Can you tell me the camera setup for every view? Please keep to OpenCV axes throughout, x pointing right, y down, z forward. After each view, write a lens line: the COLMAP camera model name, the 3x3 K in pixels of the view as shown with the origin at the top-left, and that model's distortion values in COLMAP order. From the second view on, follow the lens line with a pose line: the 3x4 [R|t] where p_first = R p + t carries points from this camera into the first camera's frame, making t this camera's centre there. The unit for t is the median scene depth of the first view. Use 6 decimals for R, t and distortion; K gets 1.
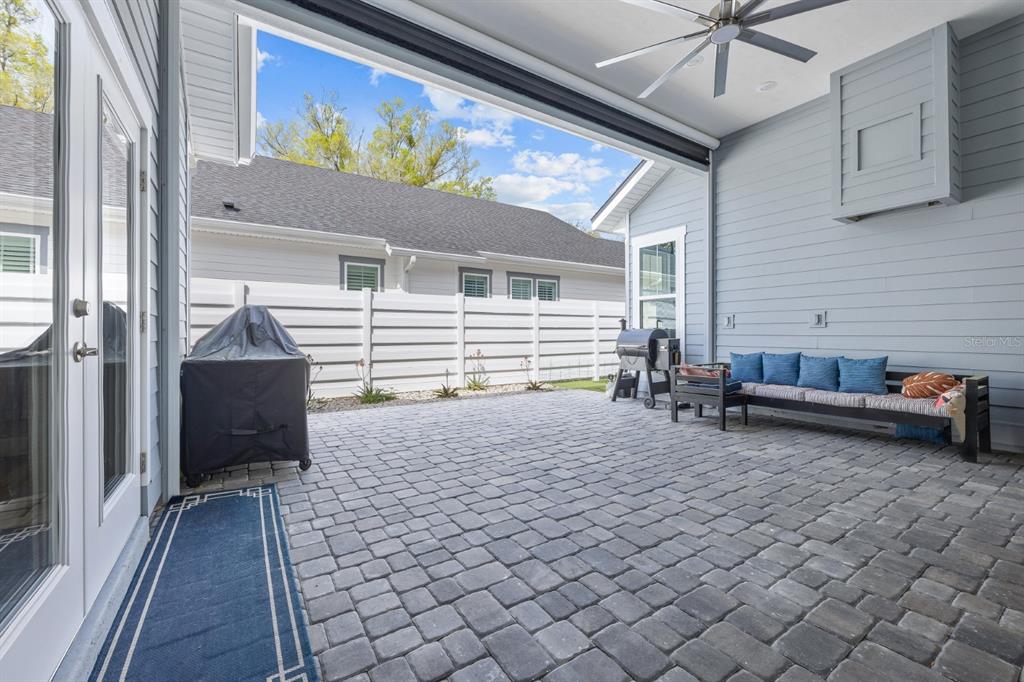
lens RADIAL K [[409.1, 0, 511.9], [0, 409.1, 337.2], [0, 0, 1]] dist [-0.002512, 0.000006]
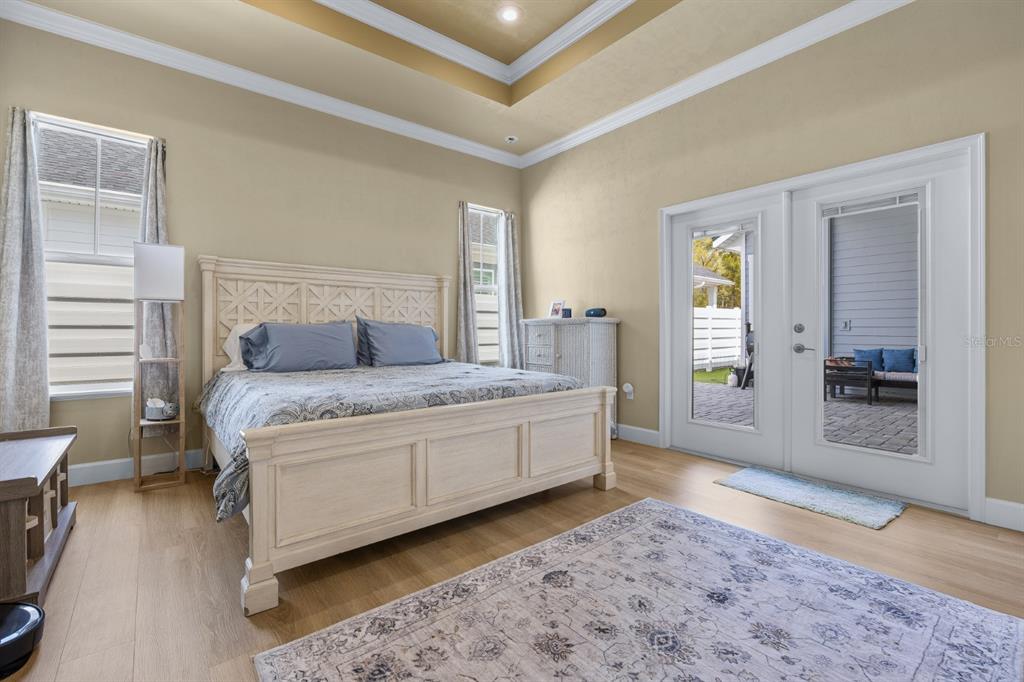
lens RADIAL K [[444.2, 0, 509.8], [0, 444.2, 336.3], [0, 0, 1]] dist [0.000858, 0.000024]
pose [[0.994980, 0.000165, 0.100070, -0.721703], [-0.000484, 0.999995, 0.003164, -0.007451], [-0.100069, -0.003196, 0.994975, -0.322988]]
